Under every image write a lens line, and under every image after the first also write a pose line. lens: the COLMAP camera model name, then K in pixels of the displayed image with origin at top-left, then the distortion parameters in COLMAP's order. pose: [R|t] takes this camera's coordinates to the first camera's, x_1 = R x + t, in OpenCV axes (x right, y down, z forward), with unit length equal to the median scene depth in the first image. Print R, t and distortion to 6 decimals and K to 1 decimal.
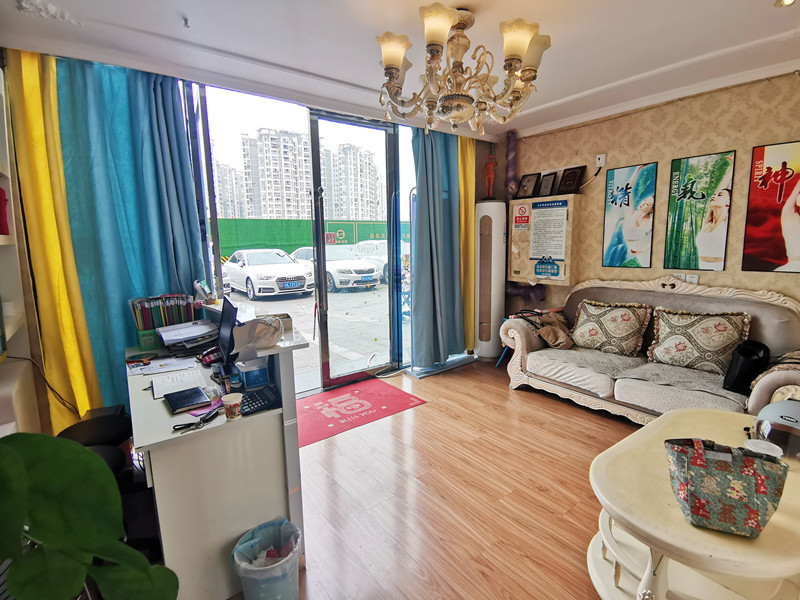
lens RADIAL K [[392.1, 0, 397.6], [0, 392.1, 299.0], [0, 0, 1]] dist [0.010280, -0.016163]
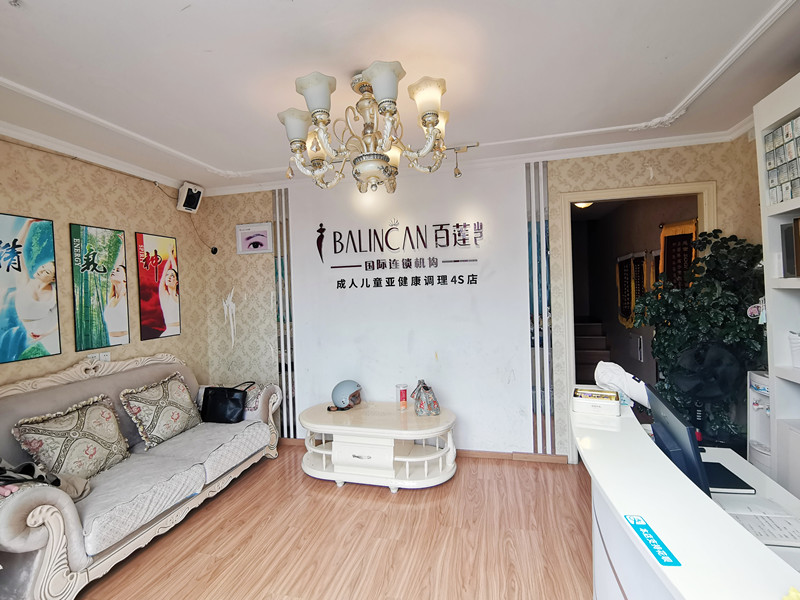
lens RADIAL K [[392.1, 0, 400.2], [0, 392.1, 298.8], [0, 0, 1]] dist [0.010280, -0.016163]
pose [[-0.634543, 0.028545, 0.772360, -0.406613], [0.164467, 0.981417, 0.098849, -0.165913], [-0.755186, 0.189751, -0.627446, 1.049420]]
